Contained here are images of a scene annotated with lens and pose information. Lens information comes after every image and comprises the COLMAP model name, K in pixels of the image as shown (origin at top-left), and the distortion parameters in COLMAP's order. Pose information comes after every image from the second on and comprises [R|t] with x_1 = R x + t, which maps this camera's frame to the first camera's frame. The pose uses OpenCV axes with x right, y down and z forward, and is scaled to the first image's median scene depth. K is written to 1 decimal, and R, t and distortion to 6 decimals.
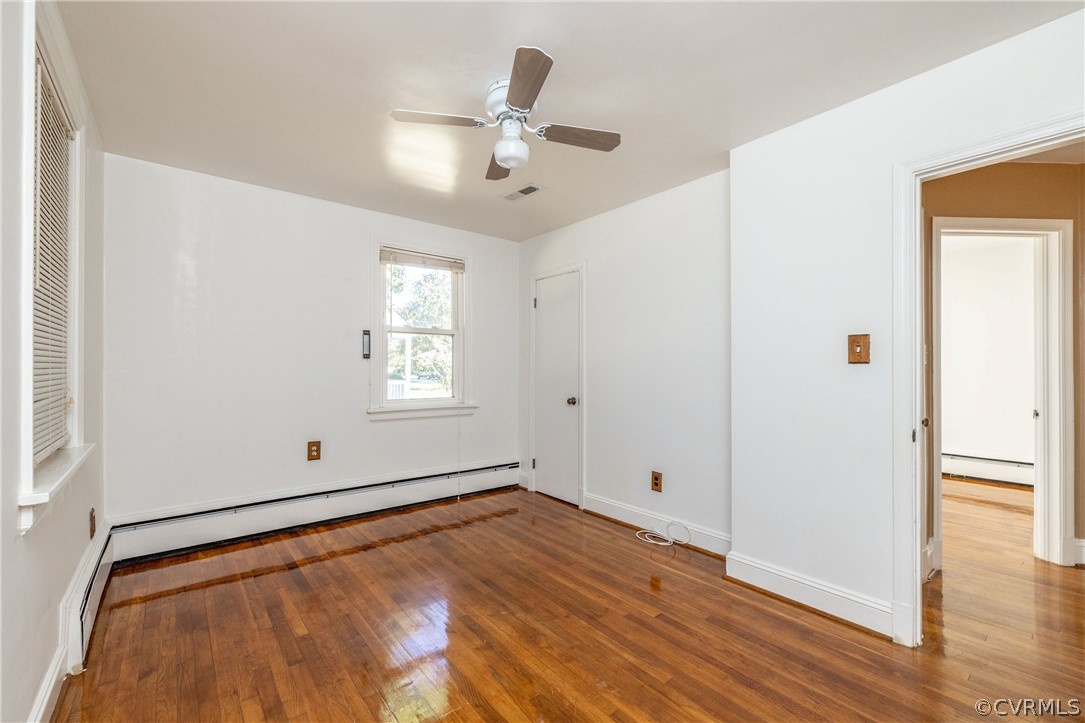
lens RADIAL K [[450.0, 0, 532.1], [0, 450.0, 359.6], [0, 0, 1]] dist [-0.001969, -0.000245]
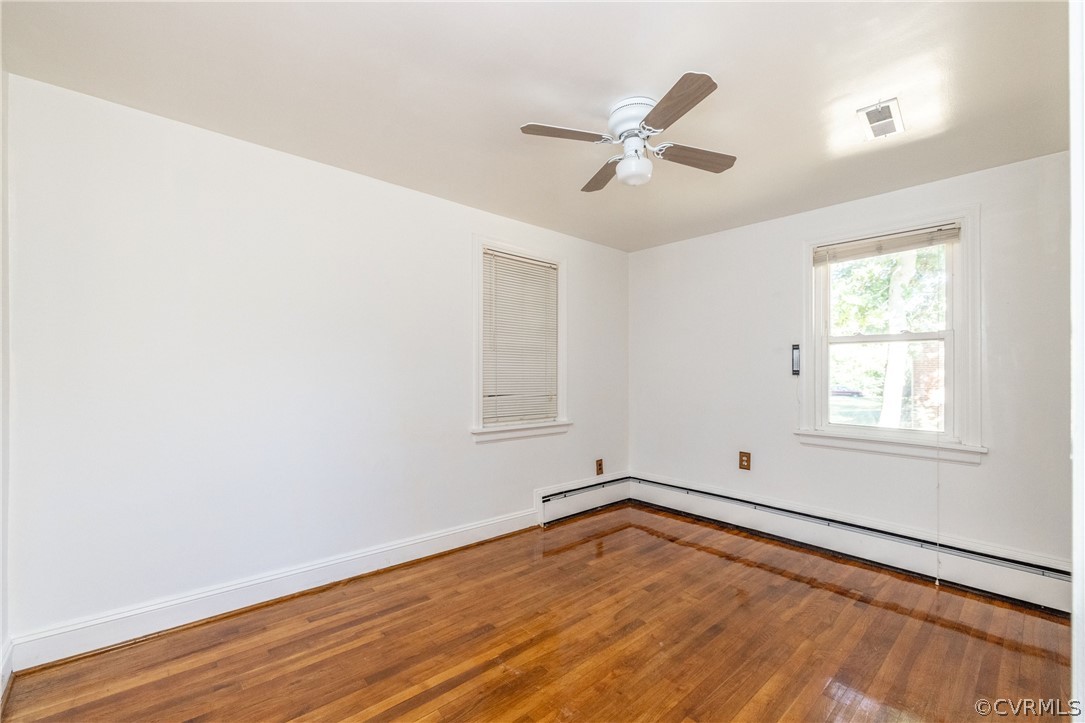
lens RADIAL K [[455.3, 0, 540.4], [0, 455.3, 376.2], [0, 0, 1]] dist [-0.004138, 0.000706]
pose [[0.067617, 0.005897, -0.997694, 0.595165], [0.003010, 0.999977, 0.006114, -0.008152], [0.997707, -0.003416, 0.067597, 0.460150]]
